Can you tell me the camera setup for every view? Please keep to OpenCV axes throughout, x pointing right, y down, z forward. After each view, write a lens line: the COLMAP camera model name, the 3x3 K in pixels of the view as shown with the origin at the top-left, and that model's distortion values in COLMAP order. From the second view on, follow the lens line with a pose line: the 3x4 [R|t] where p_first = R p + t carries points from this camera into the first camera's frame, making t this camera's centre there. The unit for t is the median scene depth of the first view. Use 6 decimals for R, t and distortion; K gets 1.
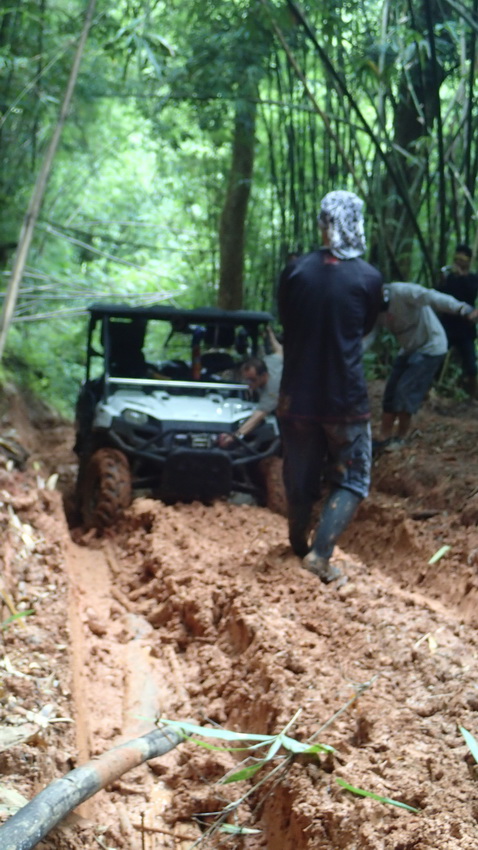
lens RADIAL K [[1549.7, 0, 238.9], [0, 1549.7, 423.8], [0, 0, 1]] dist [0.115740, 0.000000]
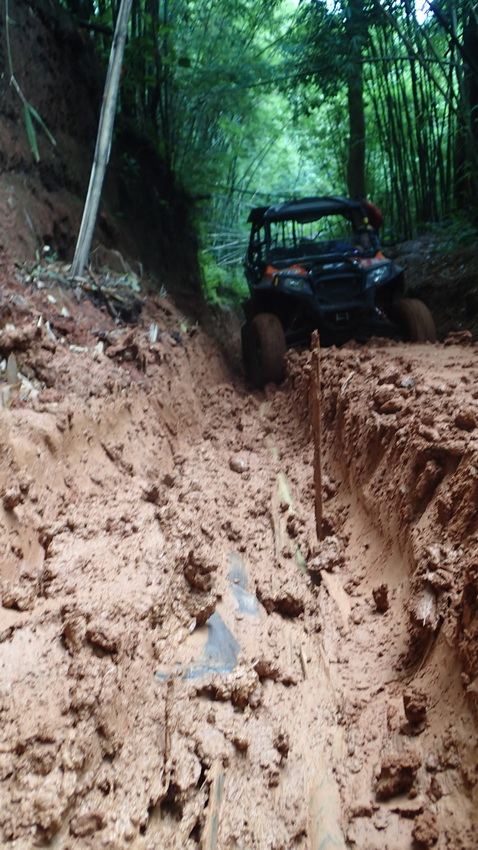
lens RADIAL K [[876.5, 0, 240.0], [0, 876.5, 424.7], [0, 0, 1]] dist [0.054042, 0.000000]
pose [[0.978789, -0.122729, -0.164042, -0.003383], [0.139467, 0.985687, 0.094713, 0.011562], [0.150070, -0.115582, 0.981896, 0.131376]]
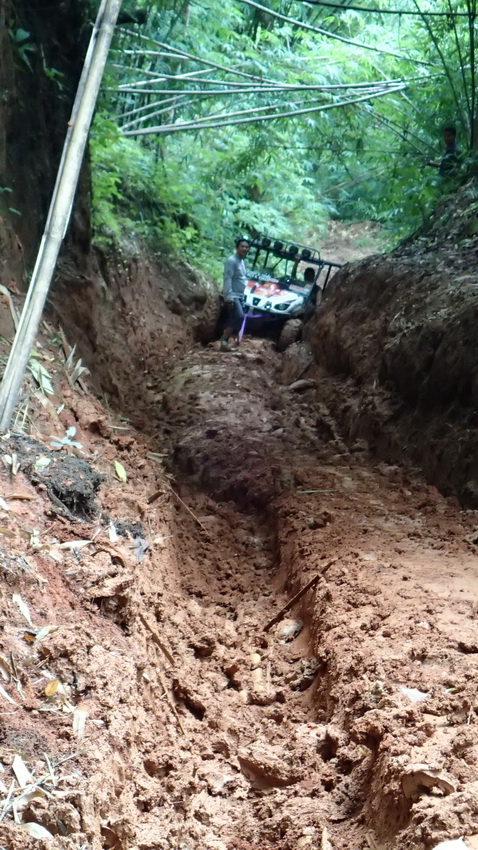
lens RADIAL K [[2534.9, 0, 235.4], [0, 2534.9, 422.8], [0, 0, 1]] dist [0.092179, 0.000000]
pose [[0.993735, 0.006761, -0.111561, 0.002332], [-0.000380, 0.998367, 0.057116, -0.011980], [0.111765, -0.056716, 0.992115, 0.035048]]
